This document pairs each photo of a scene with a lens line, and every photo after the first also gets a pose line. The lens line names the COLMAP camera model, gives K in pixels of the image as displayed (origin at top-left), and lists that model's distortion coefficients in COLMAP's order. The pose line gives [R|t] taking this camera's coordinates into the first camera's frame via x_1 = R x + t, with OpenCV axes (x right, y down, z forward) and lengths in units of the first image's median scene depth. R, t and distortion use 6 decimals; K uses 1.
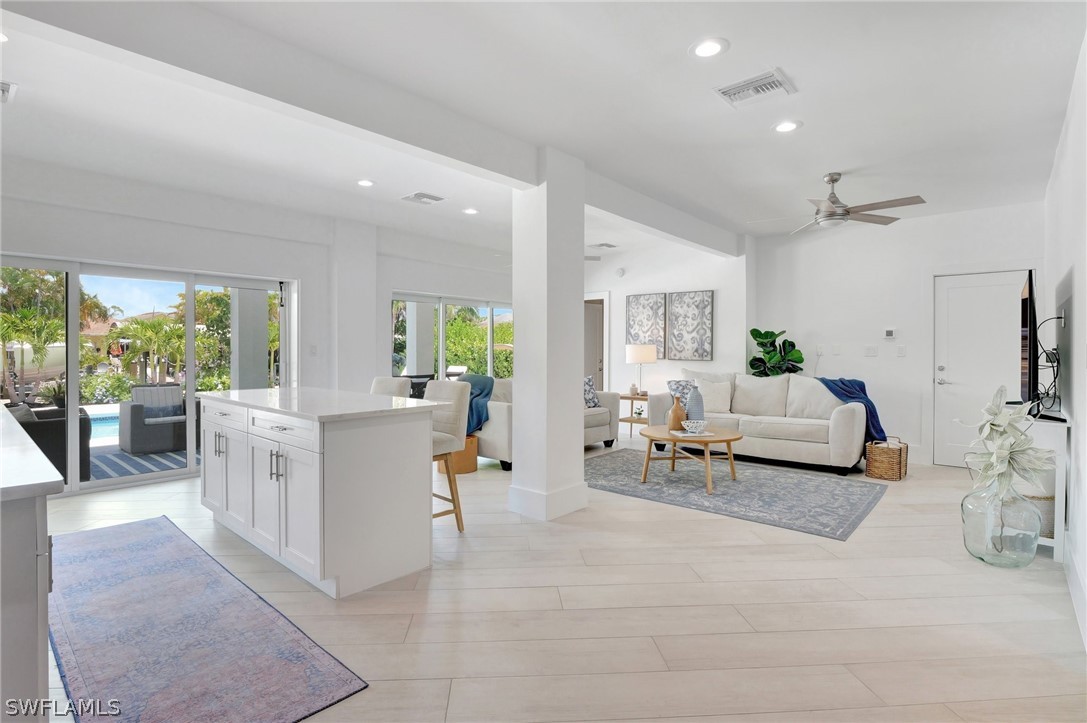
lens RADIAL K [[526.5, 0, 536.2], [0, 526.5, 354.7], [0, 0, 1]] dist [-0.013839, -0.001197]
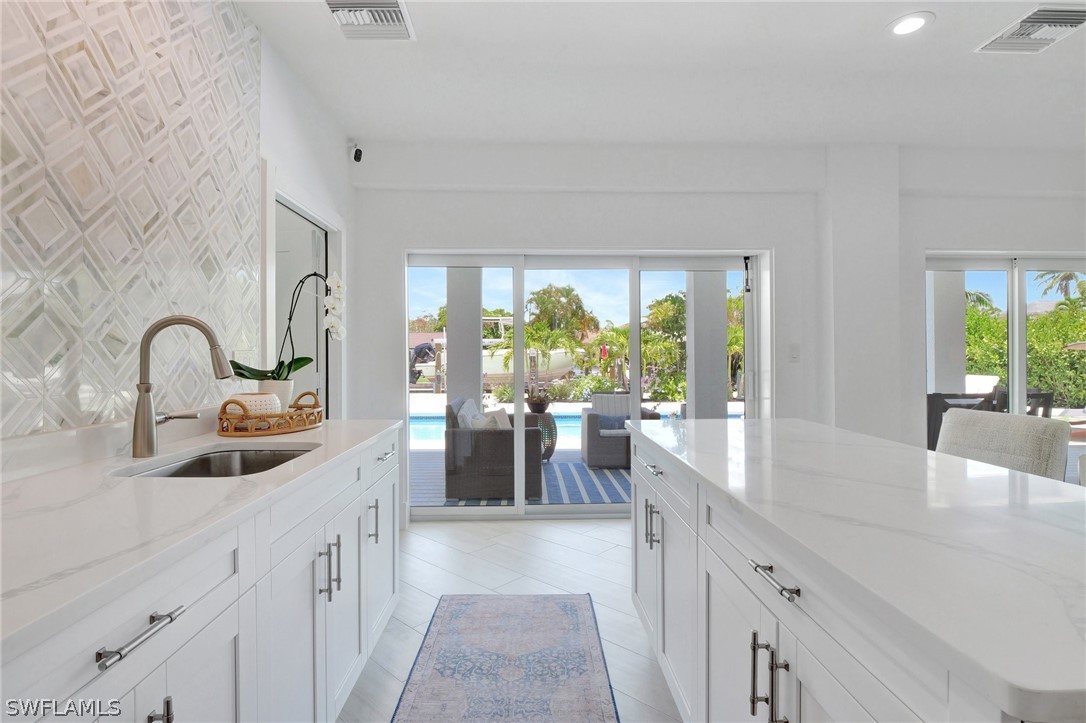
lens RADIAL K [[526.0, 0, 540.9], [0, 526.0, 354.9], [0, 0, 1]] dist [-0.013839, -0.001197]
pose [[0.690947, -0.005820, -0.722882, -0.139013], [0.000575, 0.999972, -0.007501, -0.001418], [0.722905, 0.004767, 0.690931, 0.259320]]
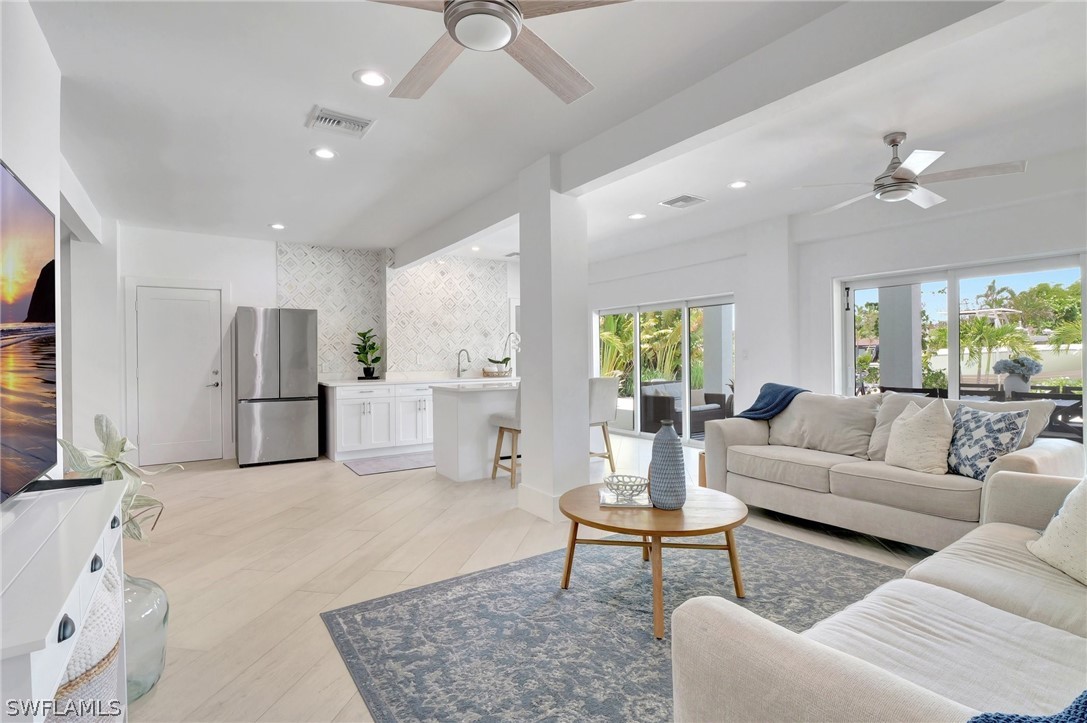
lens RADIAL K [[526.5, 0, 543.6], [0, 526.5, 360.5], [0, 0, 1]] dist [-0.013839, -0.001197]
pose [[-0.243209, 0.005061, -0.969961, 0.592373], [0.000295, 0.999987, 0.005143, -0.001654], [0.969974, 0.000965, -0.243207, 0.716886]]
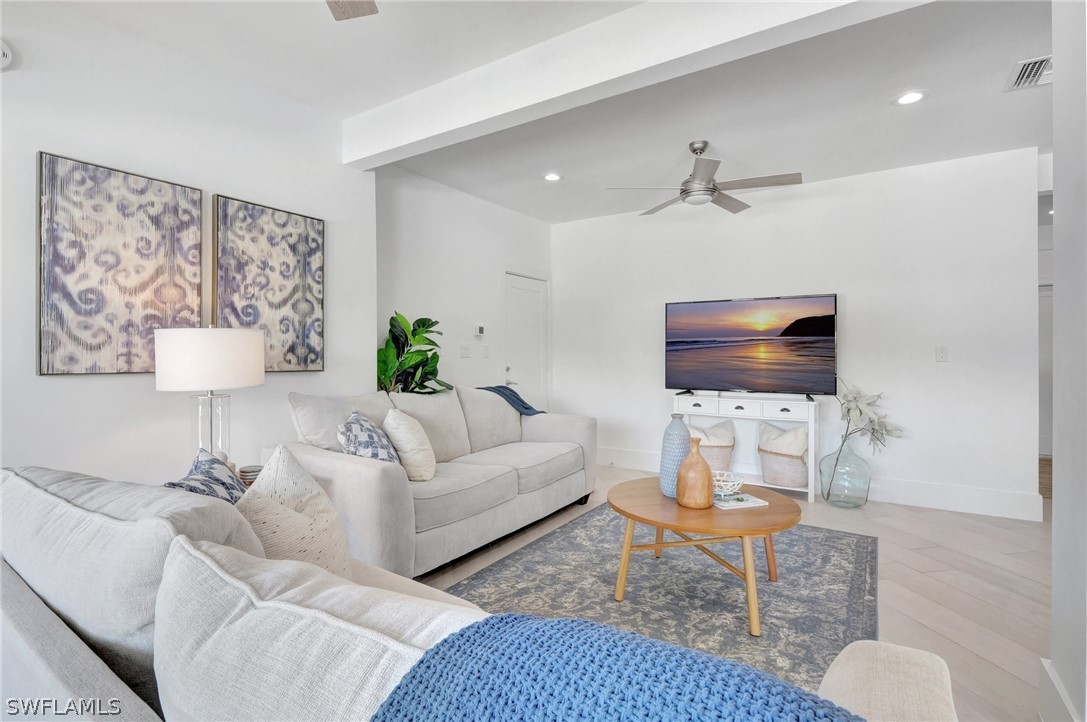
lens RADIAL K [[526.5, 0, 536.0], [0, 526.5, 357.3], [0, 0, 1]] dist [-0.013839, -0.001197]
pose [[-0.139618, -0.010149, 0.990153, -0.154368], [0.005794, 0.999922, 0.011067, -0.004905], [-0.990189, 0.007282, -0.139548, 0.869140]]
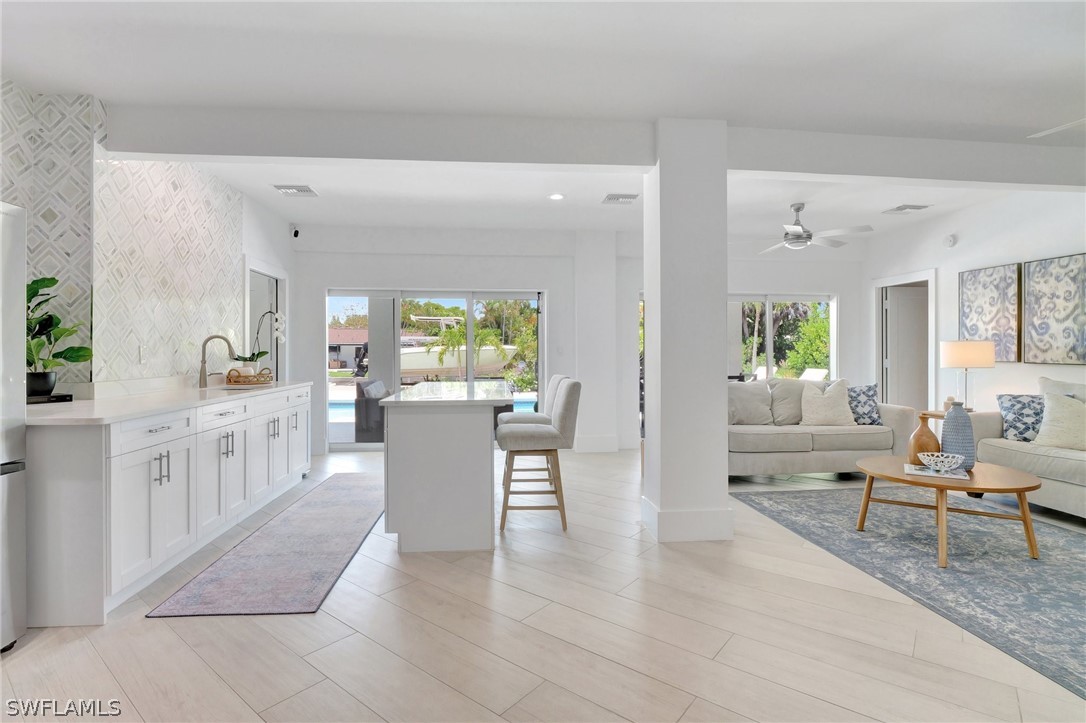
lens RADIAL K [[526.0, 0, 540.6], [0, 526.0, 352.2], [0, 0, 1]] dist [-0.013839, -0.001197]
pose [[0.739620, -0.001548, -0.673023, 0.252933], [-0.003512, 0.999975, -0.006160, 0.001800], [0.673015, 0.006920, 0.739596, 0.114153]]
